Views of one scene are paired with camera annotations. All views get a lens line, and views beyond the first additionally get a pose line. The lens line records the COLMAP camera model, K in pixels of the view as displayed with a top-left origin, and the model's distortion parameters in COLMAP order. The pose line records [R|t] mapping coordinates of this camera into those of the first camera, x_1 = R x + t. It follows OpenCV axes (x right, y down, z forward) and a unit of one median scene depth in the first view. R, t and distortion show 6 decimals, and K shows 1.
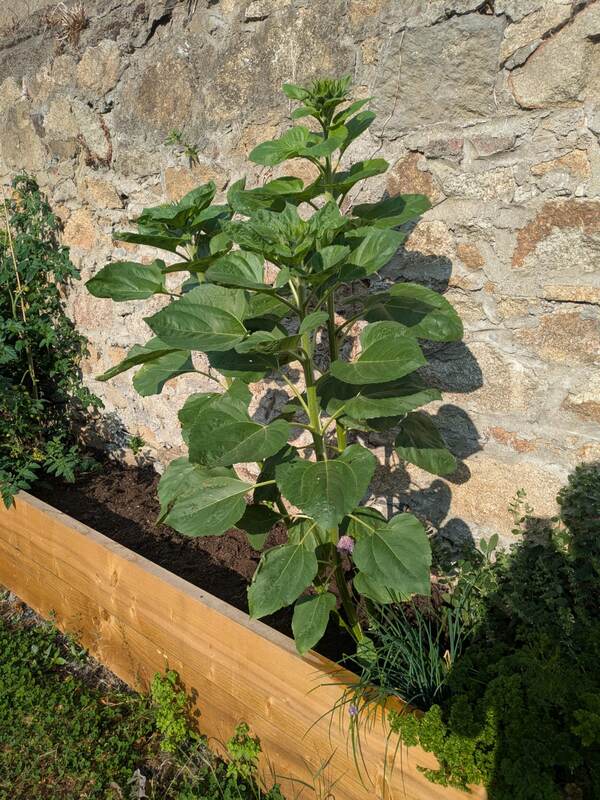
lens RADIAL K [[572.2, 0, 301.5], [0, 572.2, 405.3], [0, 0, 1]] dist [0.021173, -0.019786]
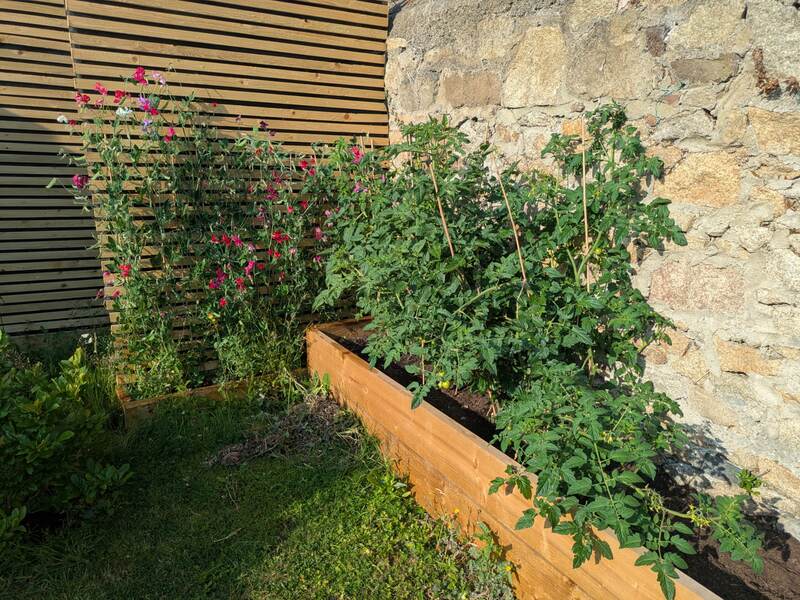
lens RADIAL K [[572.2, 0, 401.0], [0, 572.2, 304.8], [0, 0, 1]] dist [0.021173, -0.019786]
pose [[0.942231, 0.093239, -0.321726, -0.471691], [-0.098999, 0.995086, -0.001550, -0.102989], [0.320001, 0.033311, 0.946832, 0.183870]]
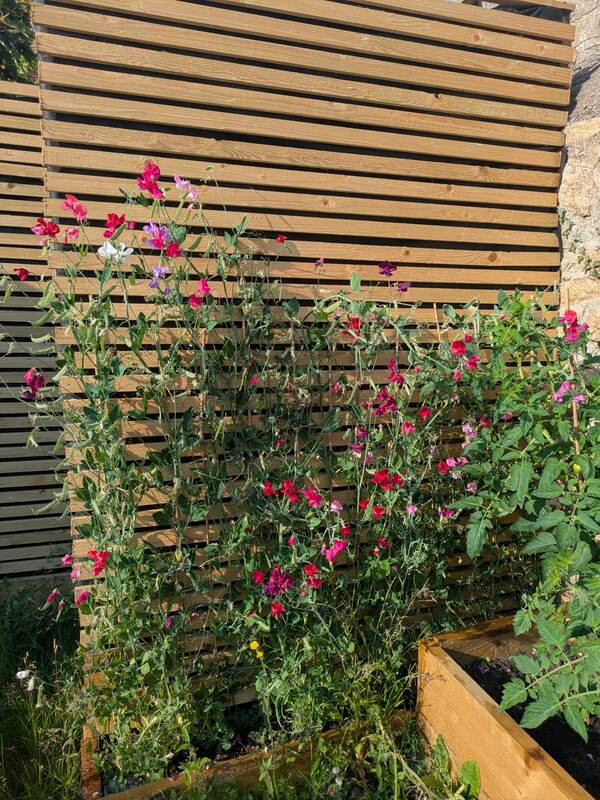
lens RADIAL K [[572.2, 0, 301.3], [0, 572.2, 395.6], [0, 0, 1]] dist [0.021173, -0.019786]
pose [[0.849466, 0.076207, -0.522111, -0.838263], [-0.139305, 0.986797, -0.082614, -0.236768], [0.508922, 0.142910, 0.848867, 0.605865]]
